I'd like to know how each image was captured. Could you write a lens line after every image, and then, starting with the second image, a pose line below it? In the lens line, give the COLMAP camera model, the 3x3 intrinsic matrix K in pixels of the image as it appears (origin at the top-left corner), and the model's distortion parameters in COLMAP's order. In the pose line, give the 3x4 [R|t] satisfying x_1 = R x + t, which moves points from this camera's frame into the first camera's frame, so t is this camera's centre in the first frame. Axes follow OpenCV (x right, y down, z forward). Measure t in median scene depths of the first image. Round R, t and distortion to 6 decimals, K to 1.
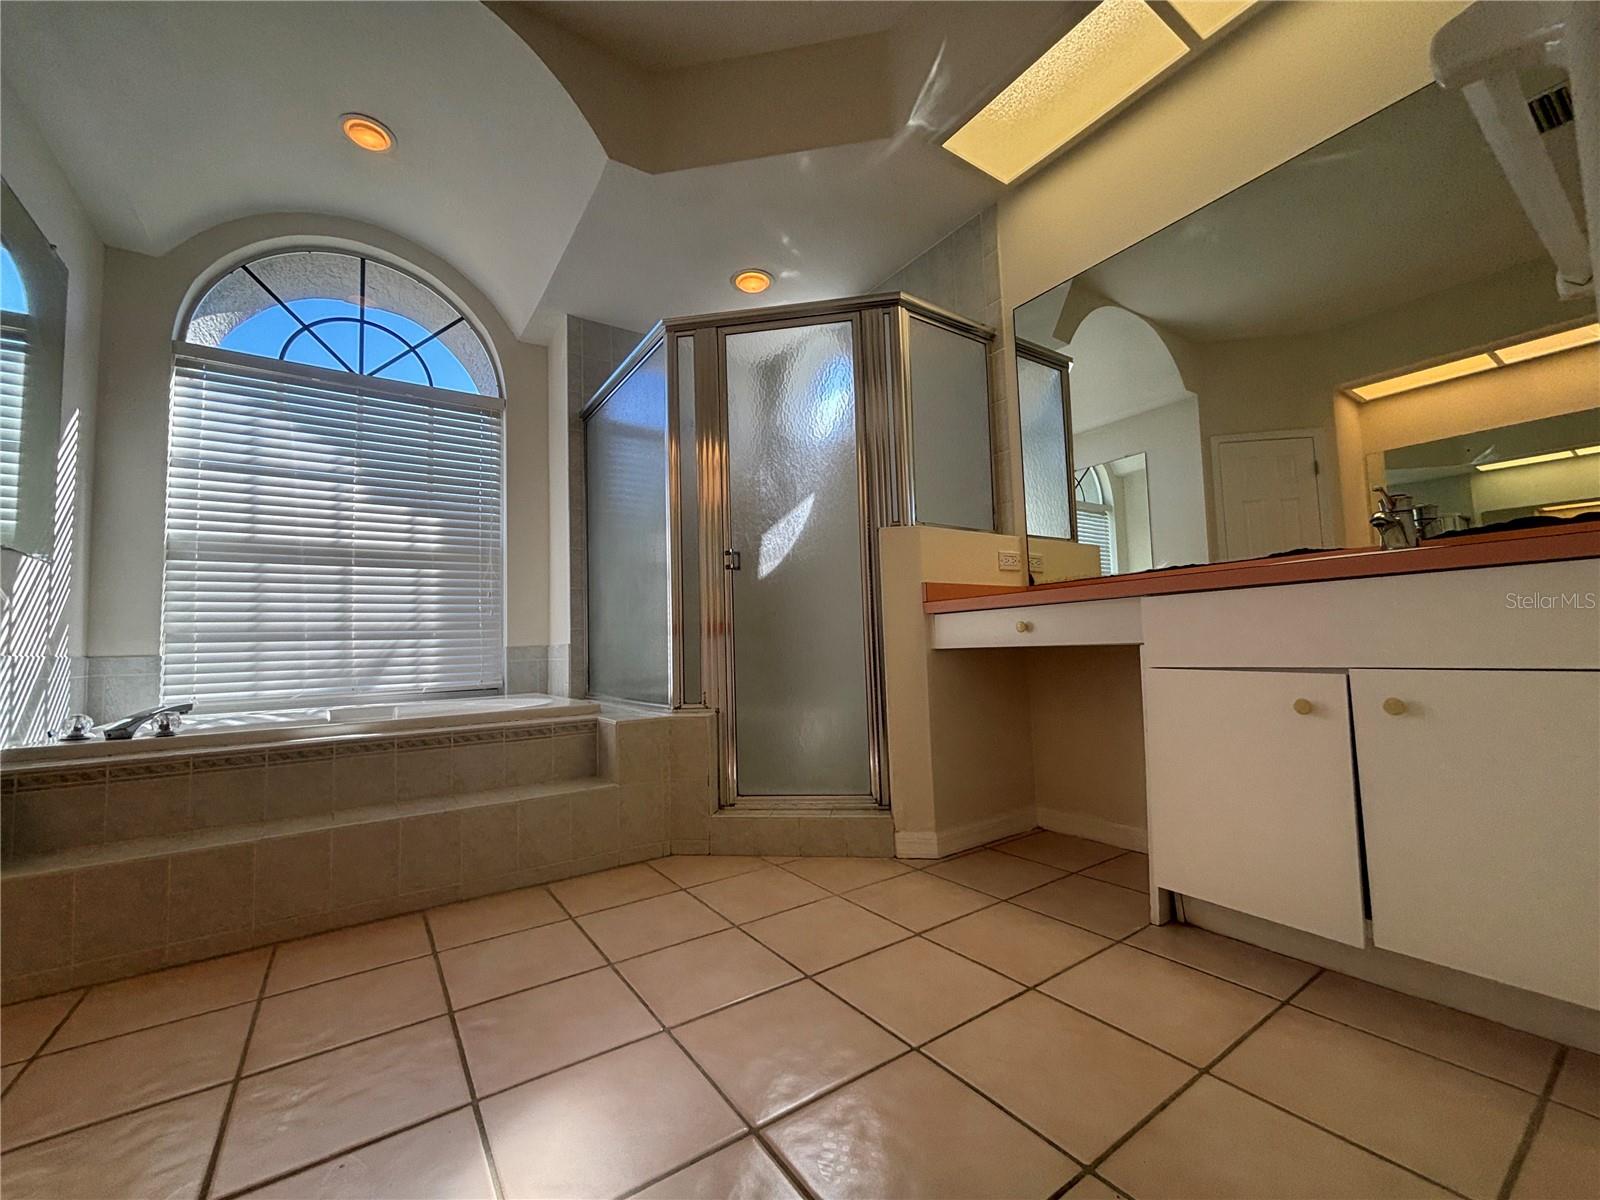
lens RADIAL K [[644.2, 0, 794.1], [0, 644.2, 598.5], [0, 0, 1]] dist [-0.000944, -0.000233]
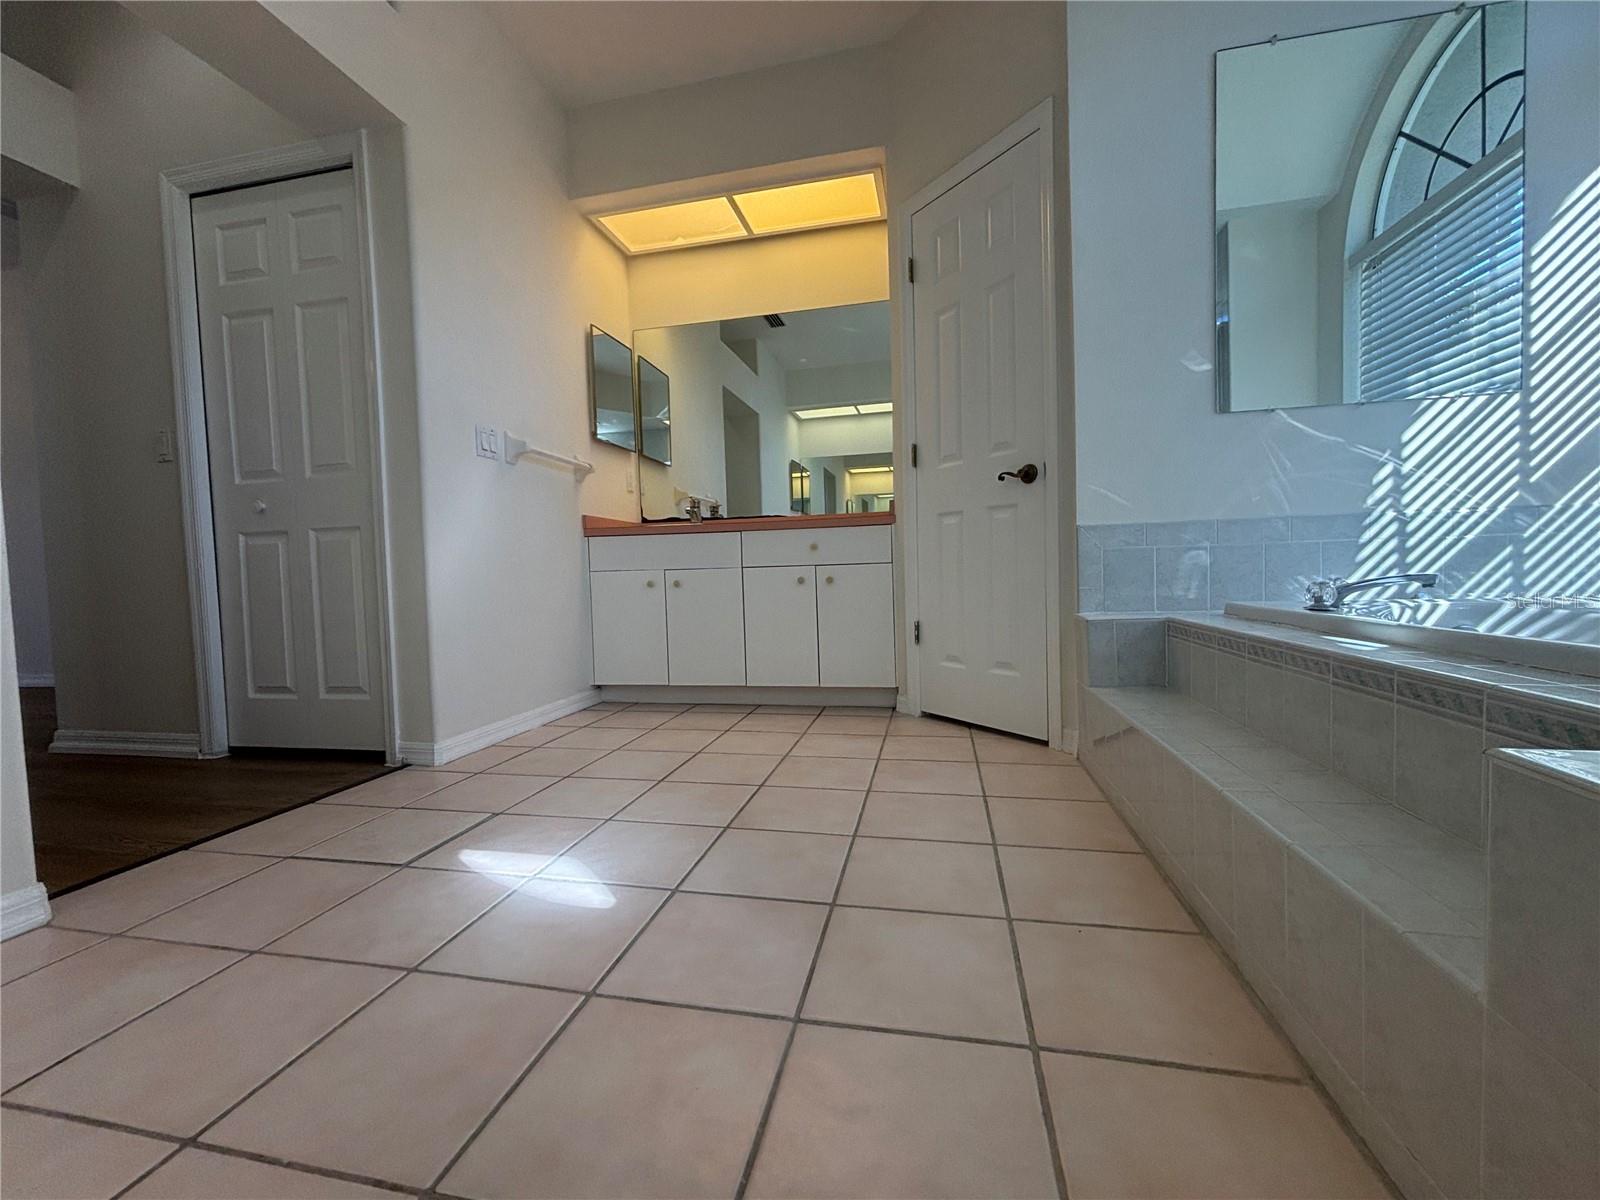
lens RADIAL K [[644.2, 0, 794.1], [0, 644.2, 598.5], [0, 0, 1]] dist [-0.000944, -0.000233]
pose [[-0.730080, 0.087855, -0.677691, 0.102407], [0.107454, 0.994124, 0.013117, 0.128909], [0.674861, -0.063244, -0.735230, 1.309595]]
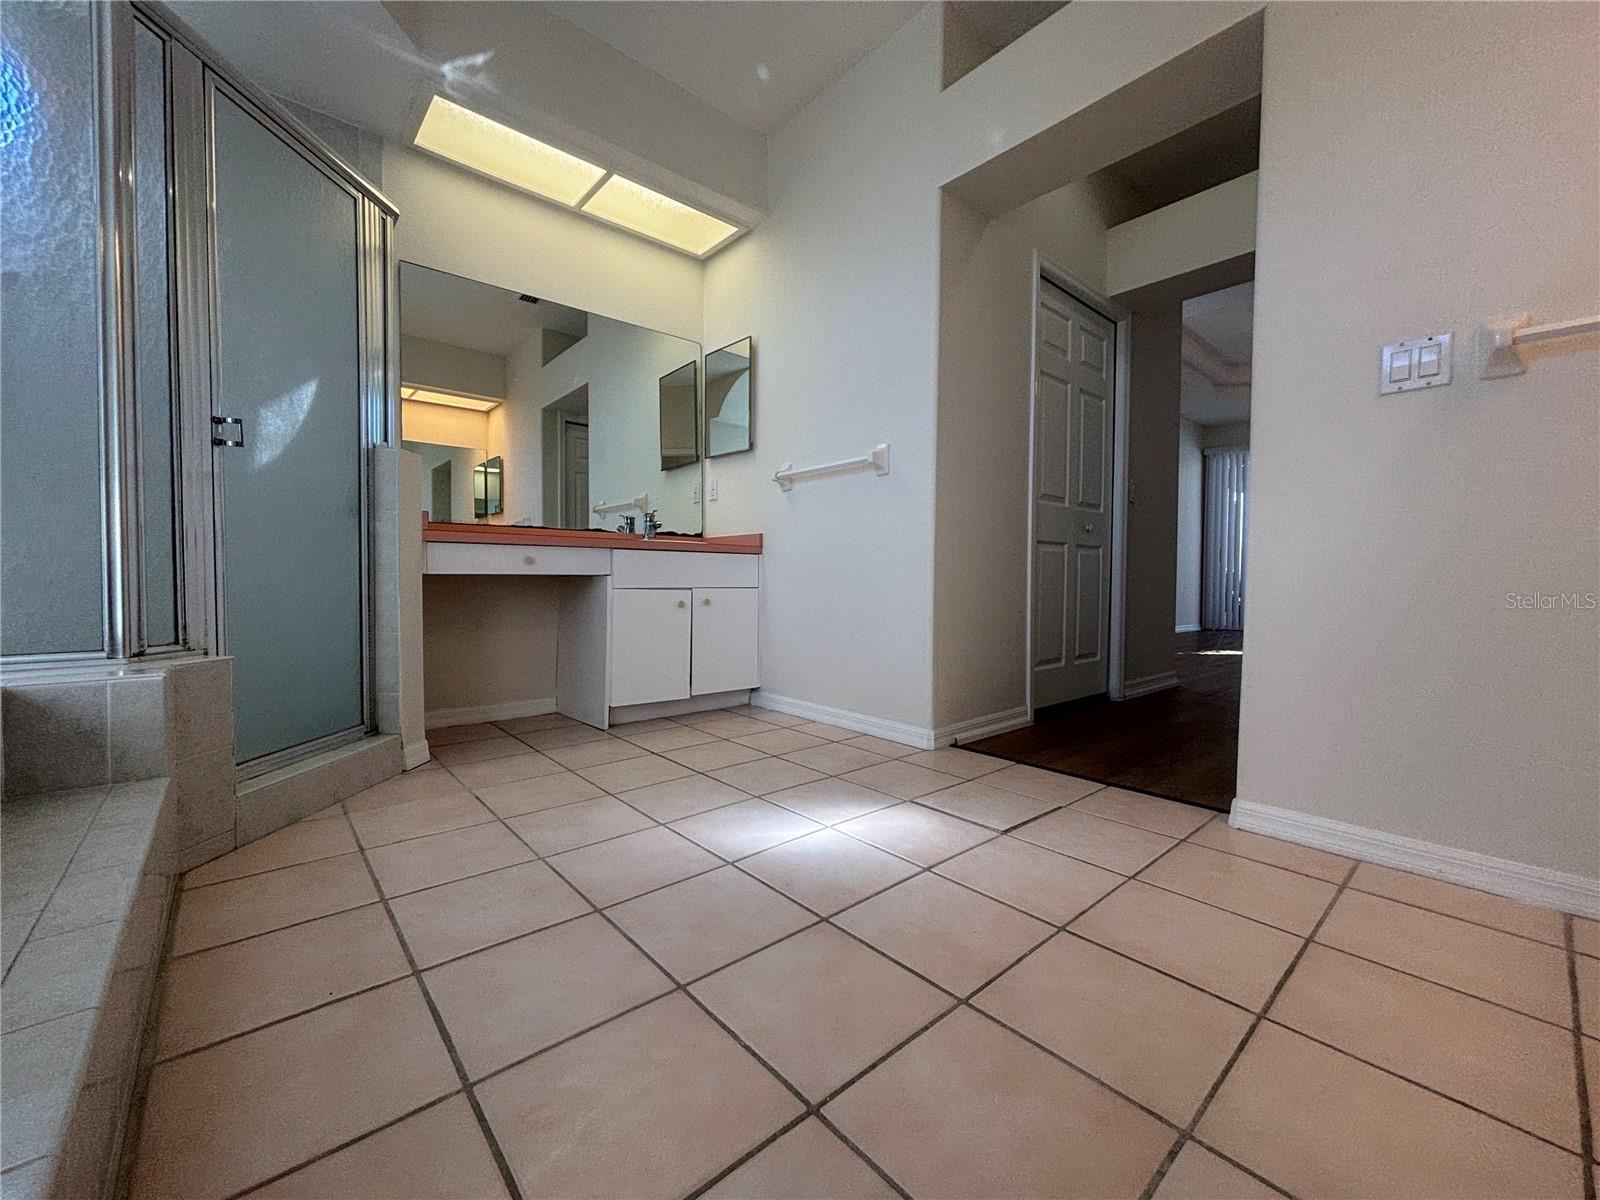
lens RADIAL K [[644.2, 0, 794.1], [0, 644.2, 598.5], [0, 0, 1]] dist [-0.000944, -0.000233]
pose [[-0.113997, 0.003603, 0.993475, -1.214087], [-0.077175, 0.996940, -0.012471, 0.109164], [-0.990479, -0.078093, -0.113370, 0.651059]]
